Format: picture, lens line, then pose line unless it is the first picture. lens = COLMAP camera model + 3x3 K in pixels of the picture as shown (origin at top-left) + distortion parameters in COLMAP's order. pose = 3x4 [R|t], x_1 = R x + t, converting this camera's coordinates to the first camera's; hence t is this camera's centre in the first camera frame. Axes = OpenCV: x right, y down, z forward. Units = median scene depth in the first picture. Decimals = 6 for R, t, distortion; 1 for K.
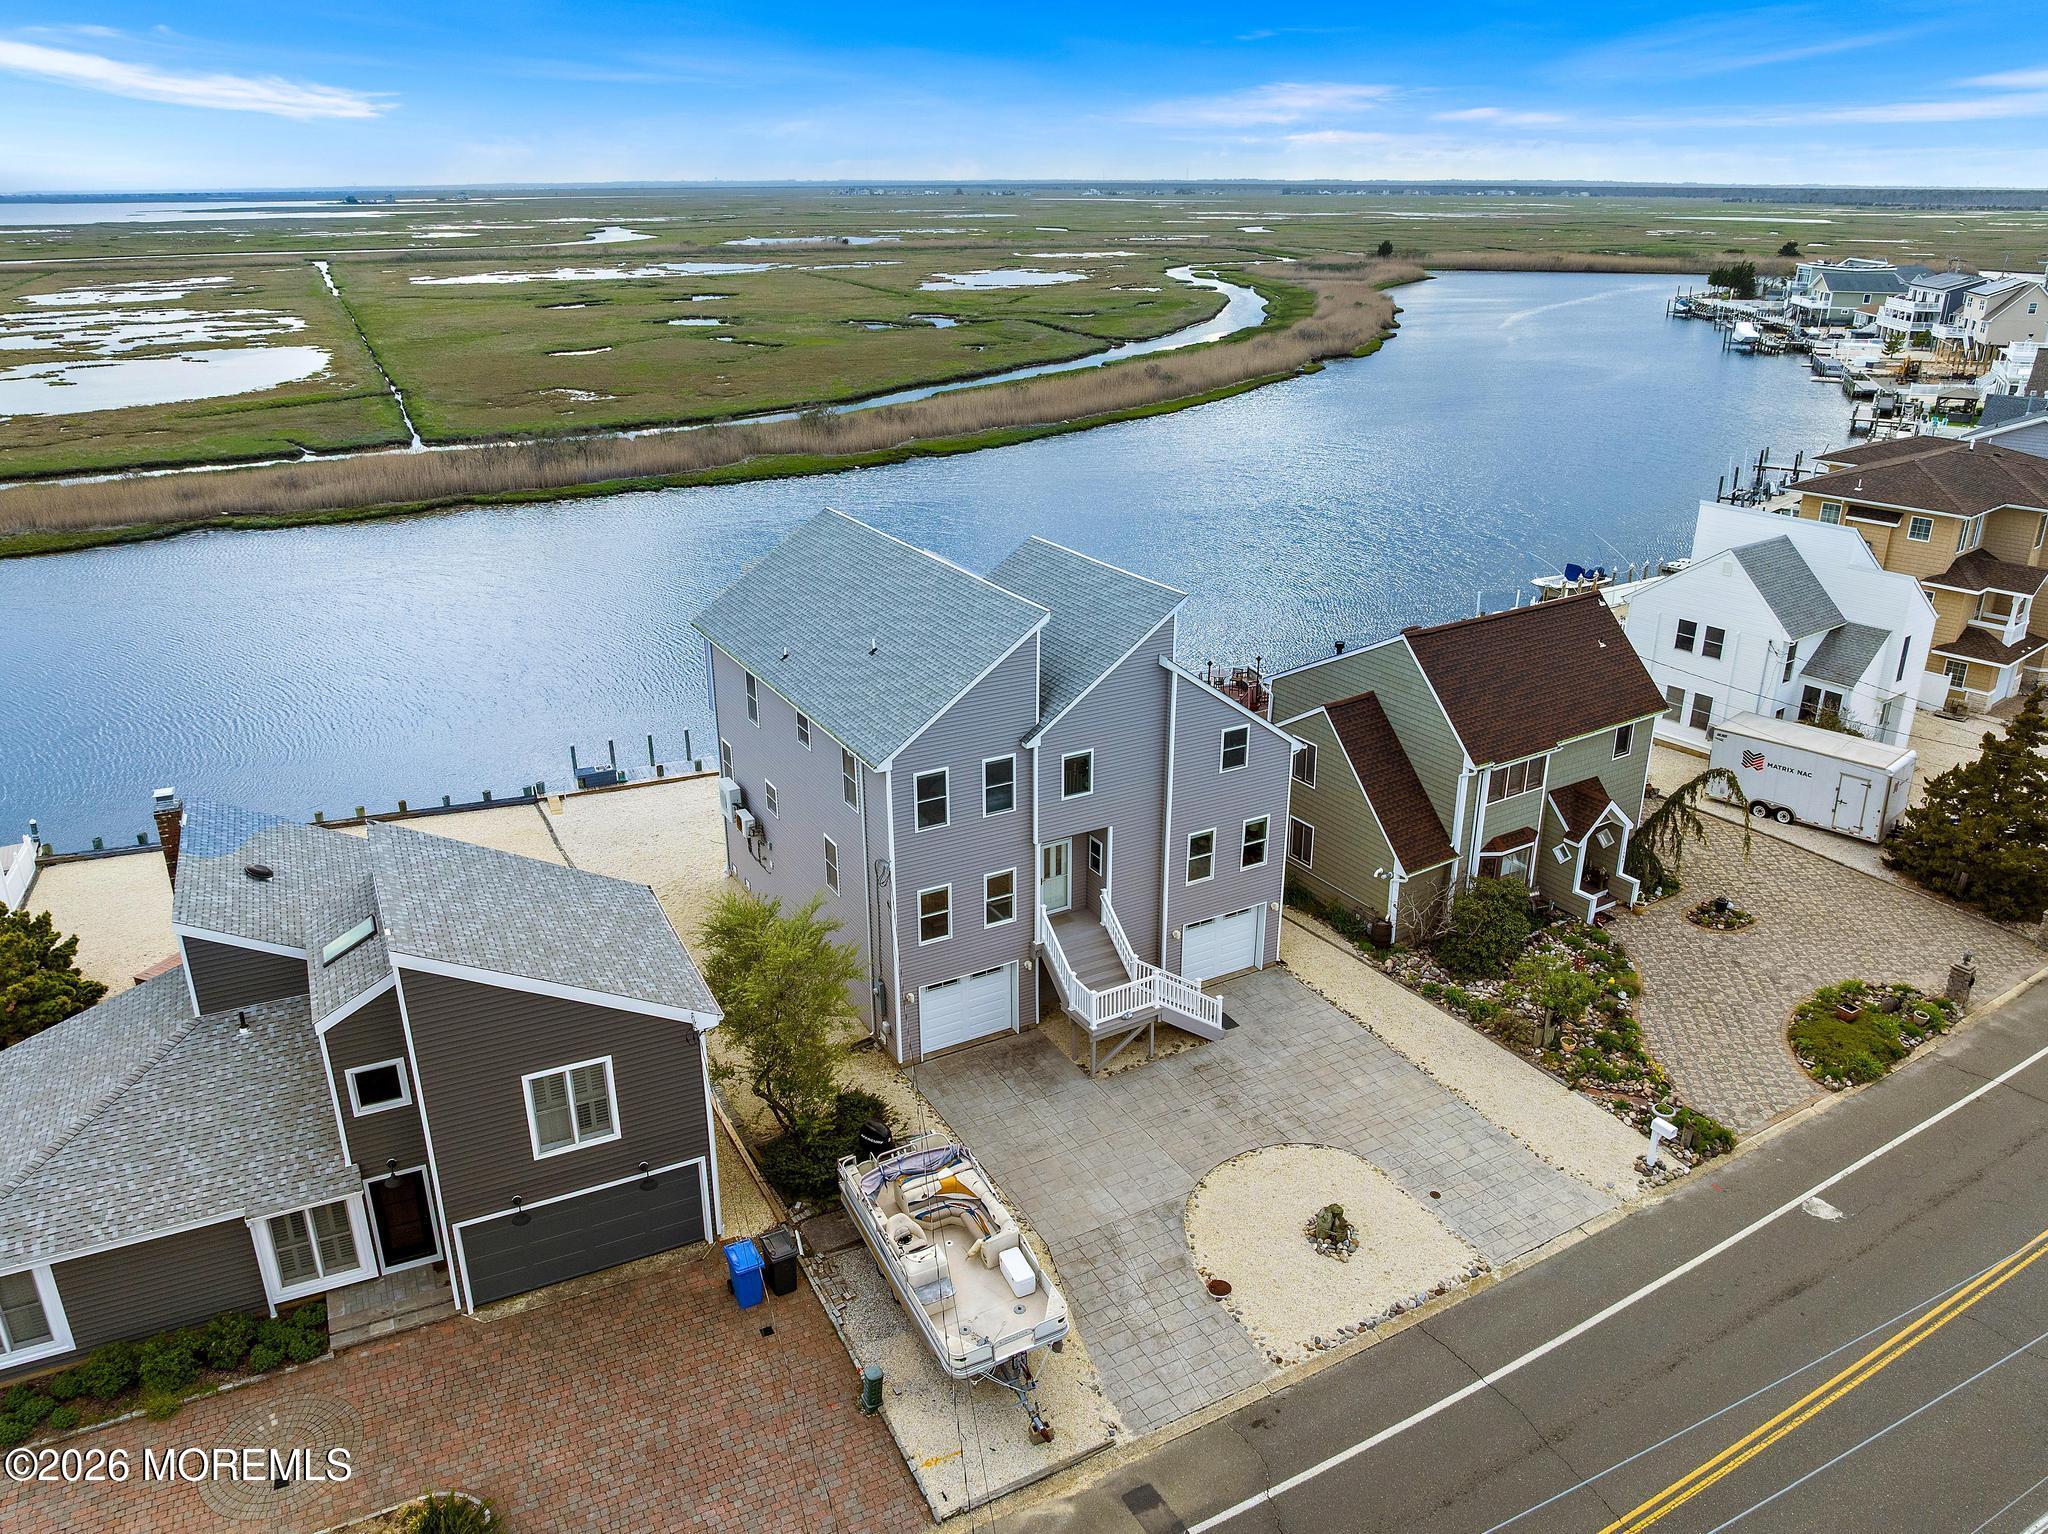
lens RADIAL K [[1455.3, 0, 1024.0], [0, 1455.3, 767.0], [0, 0, 1]] dist [-0.035255, -0.004627]
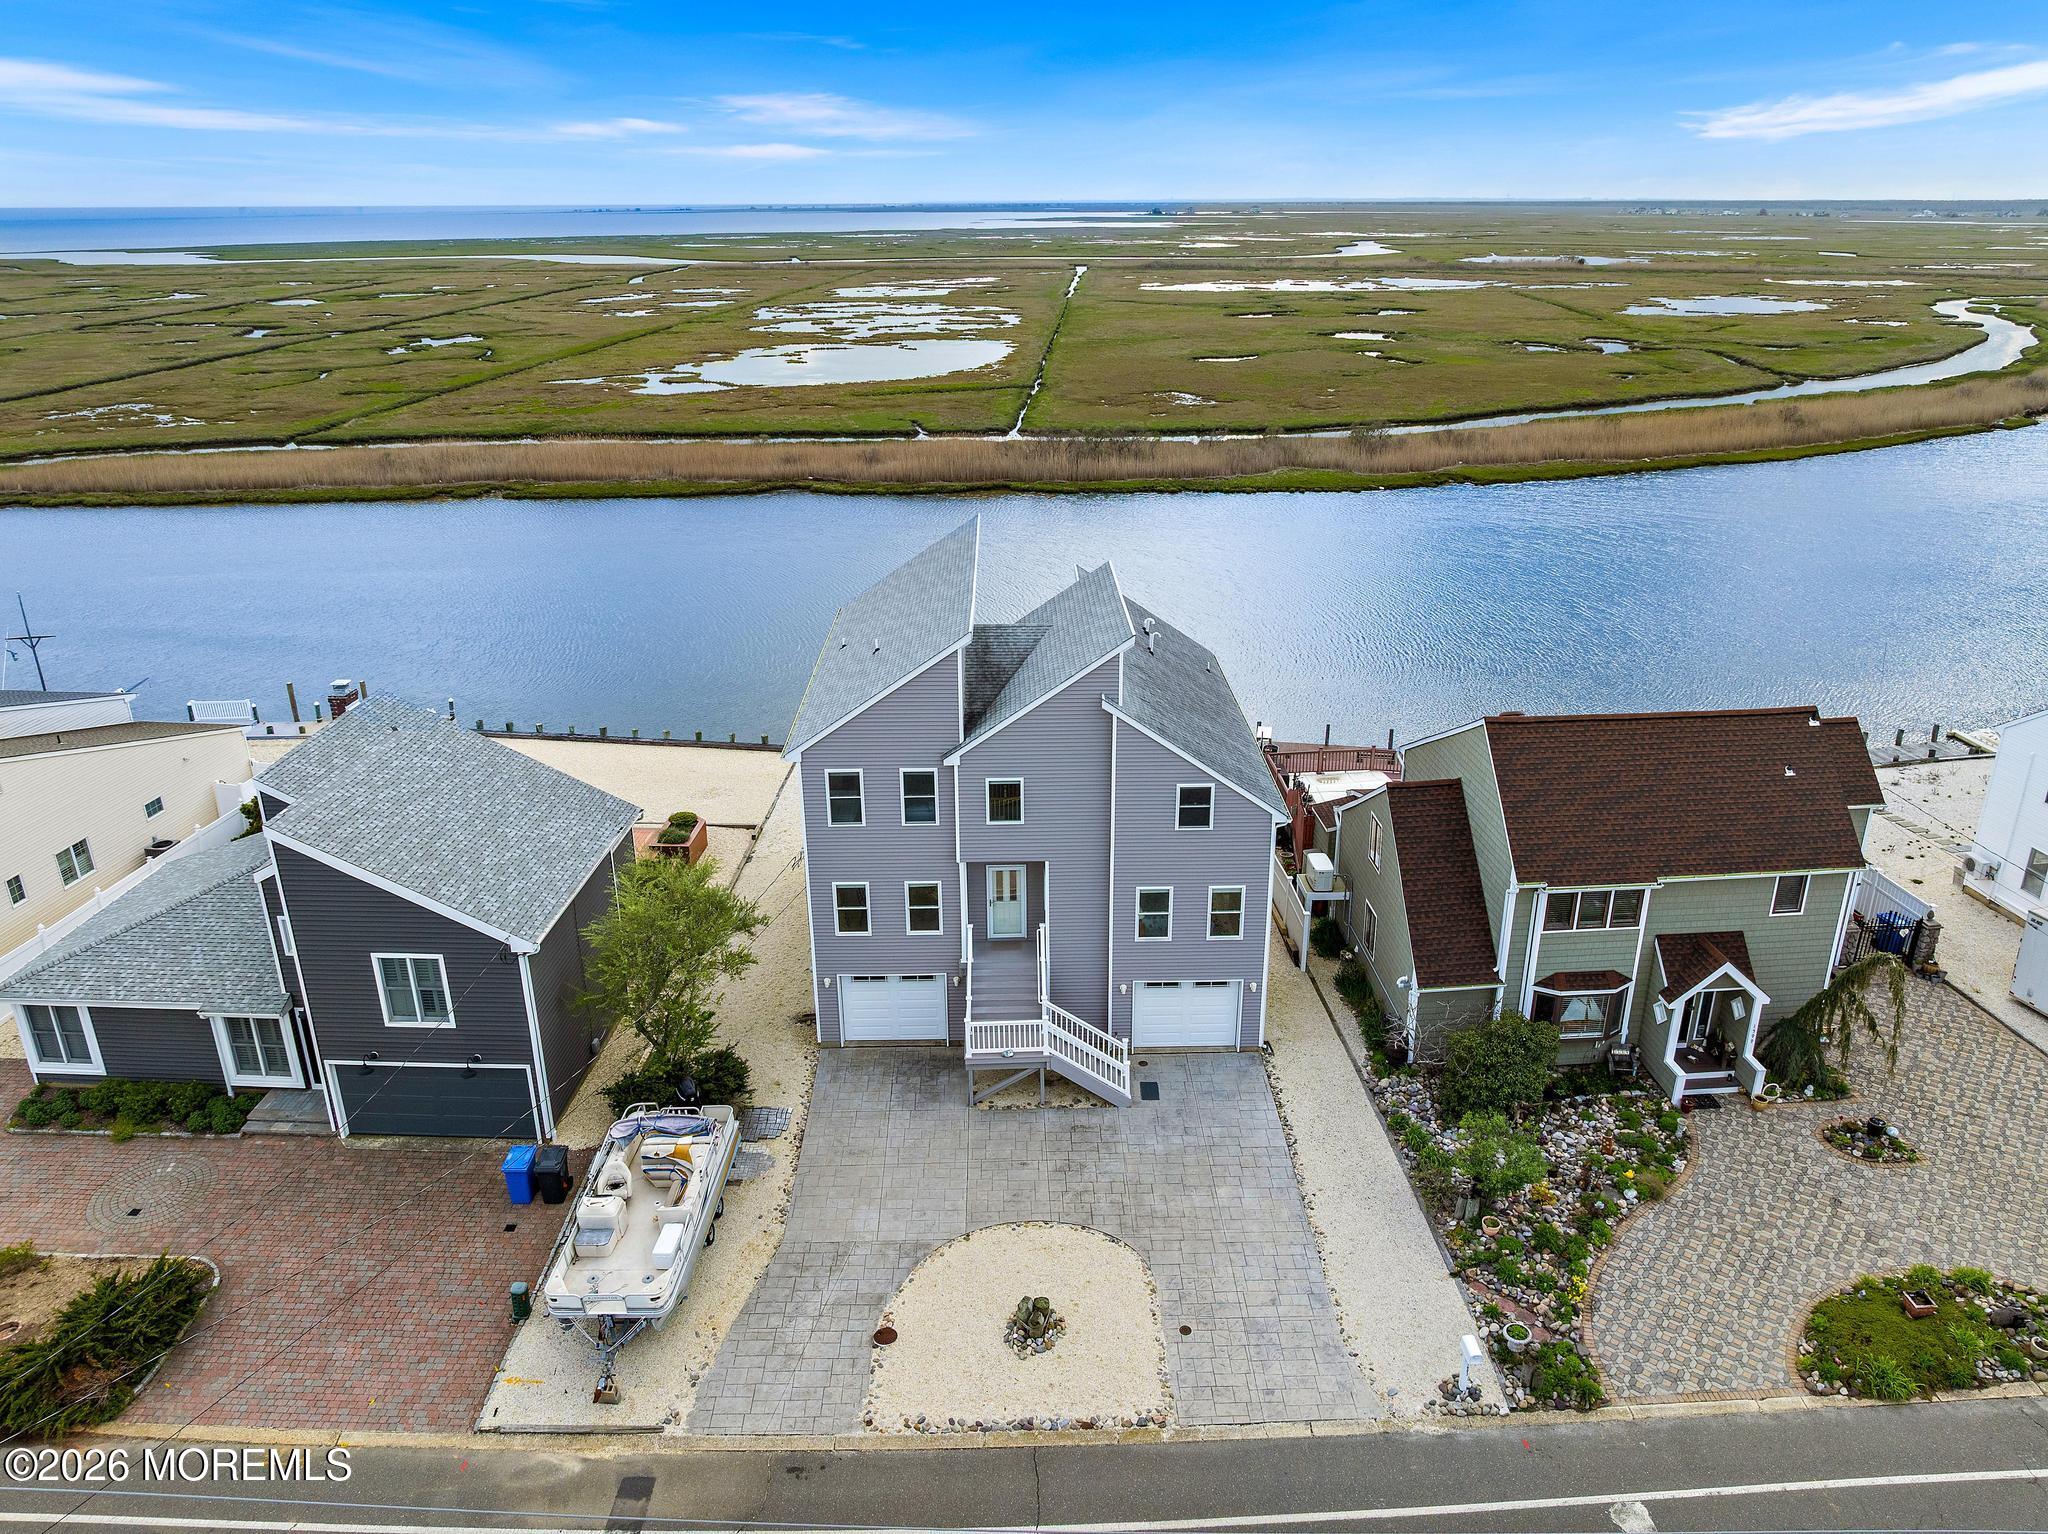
lens RADIAL K [[1421.4, 0, 1024.0], [0, 1421.4, 767.0], [0, 0, 1]] dist [-0.040387, 0.006357]
pose [[0.880266, 0.170254, -0.442883, 0.406970], [-0.170840, 0.984530, 0.038918, -0.049615], [0.442657, 0.041404, 0.895734, 0.124189]]
